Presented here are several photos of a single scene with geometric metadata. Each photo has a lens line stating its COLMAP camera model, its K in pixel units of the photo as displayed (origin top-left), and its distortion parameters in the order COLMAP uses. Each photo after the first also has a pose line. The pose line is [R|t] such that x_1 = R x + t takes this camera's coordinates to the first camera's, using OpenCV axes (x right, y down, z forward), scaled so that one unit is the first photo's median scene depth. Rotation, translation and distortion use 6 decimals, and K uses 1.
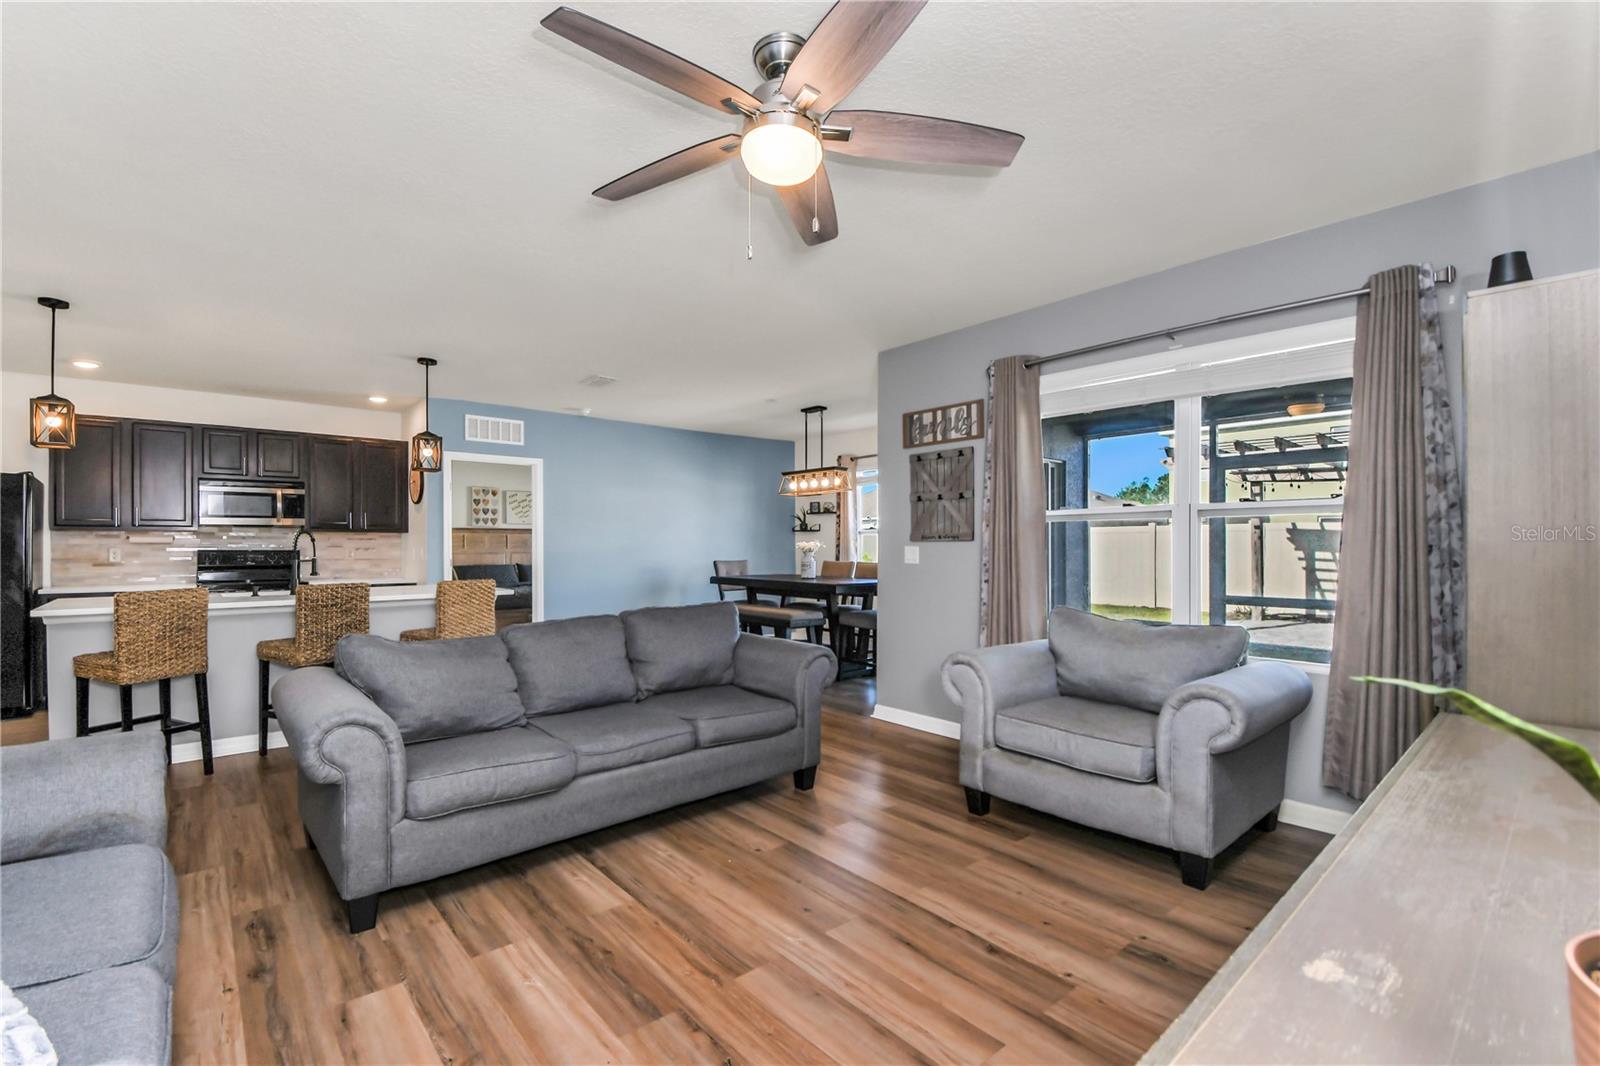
lens RADIAL K [[696.1, 0, 800.0], [0, 696.1, 533.0], [0, 0, 1]] dist [-0.033441, -0.000363]
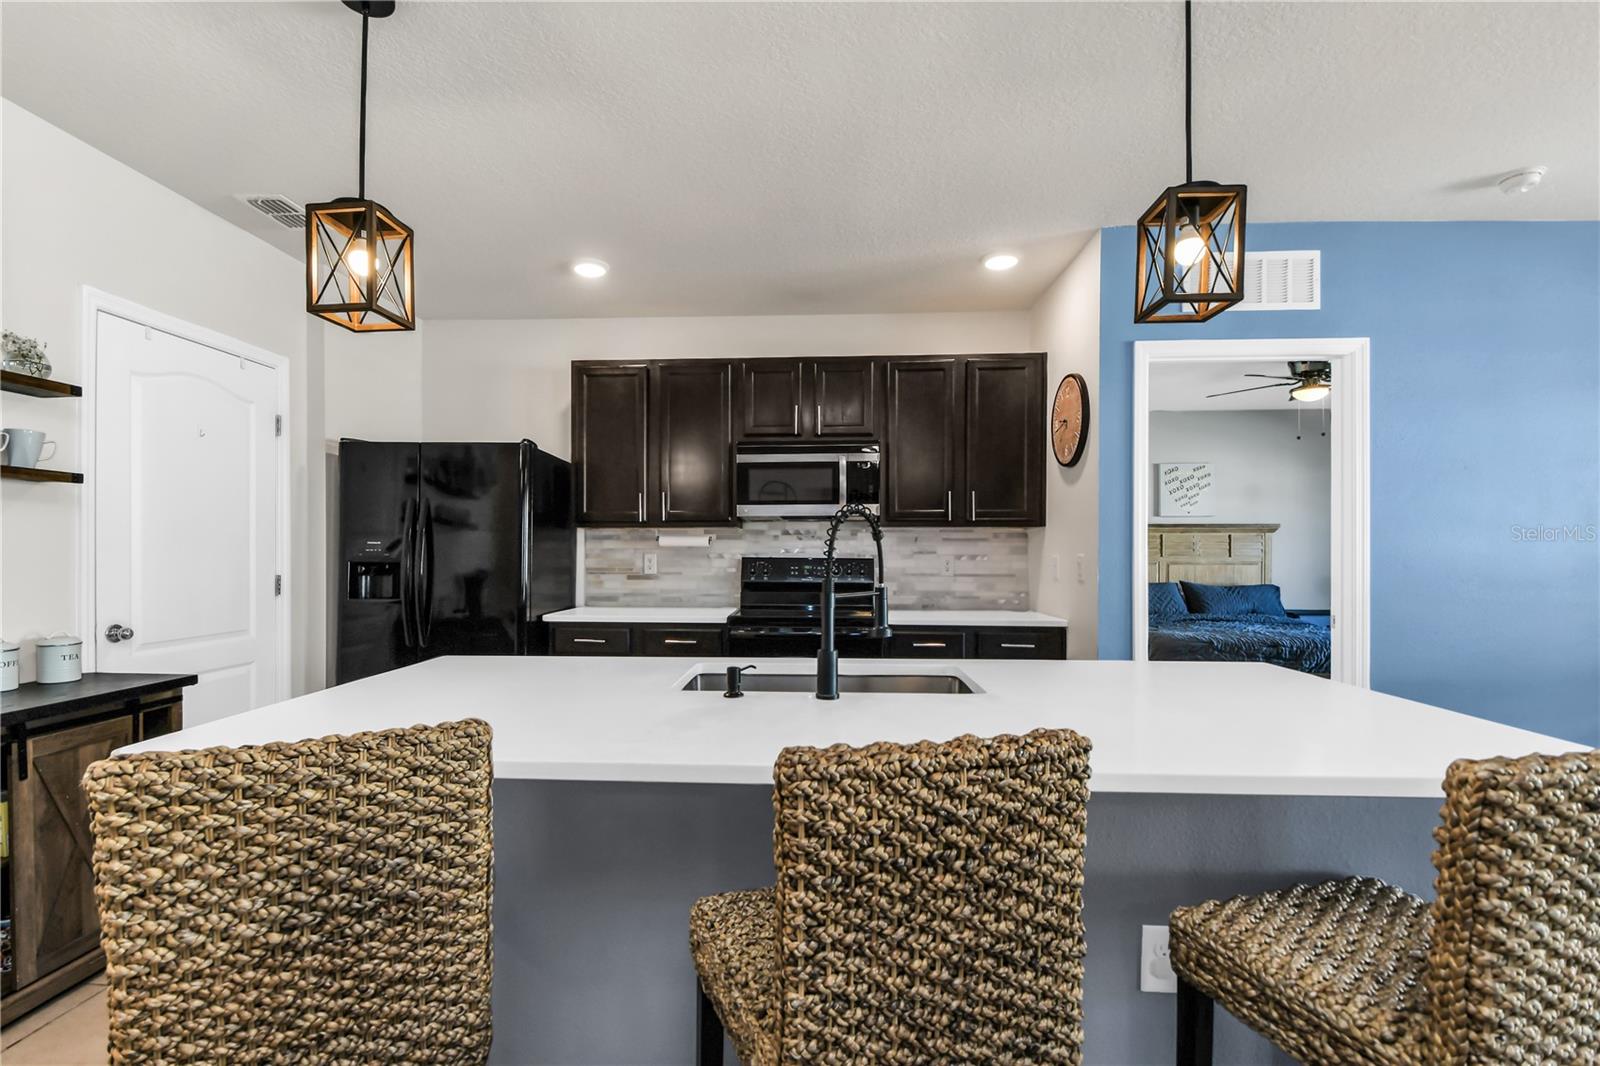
lens RADIAL K [[709.6, 0, 788.2], [0, 709.6, 551.5], [0, 0, 1]] dist [0.000490, -0.000029]
pose [[0.711775, 0.004519, -0.702393, -0.354229], [0.009169, 0.999834, 0.015724, 0.008613], [0.702347, -0.017632, 0.711616, 0.511612]]
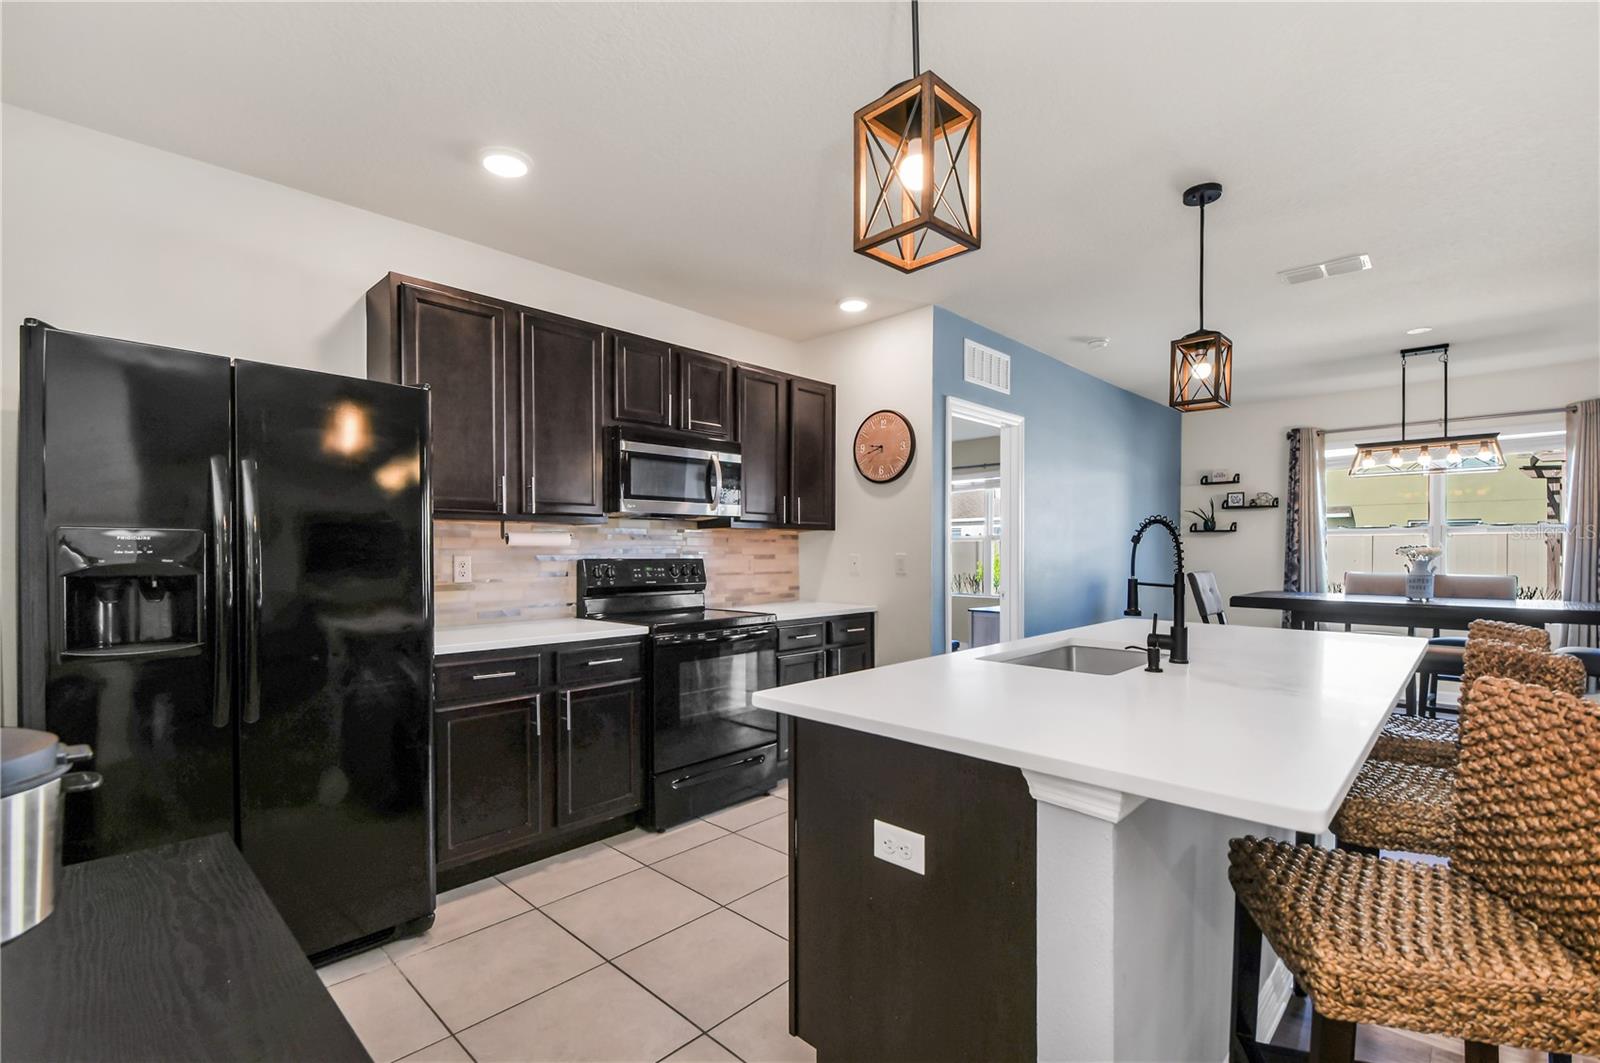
lens RADIAL K [[711.2, 0, 778.6], [0, 711.2, 572.1], [0, 0, 1]] dist [-0.000202, 0.000005]
pose [[0.997292, -0.002357, 0.073506, -0.725817], [-0.001046, 0.998931, 0.046222, 0.008156], [-0.073537, -0.046174, 0.996223, 0.378622]]
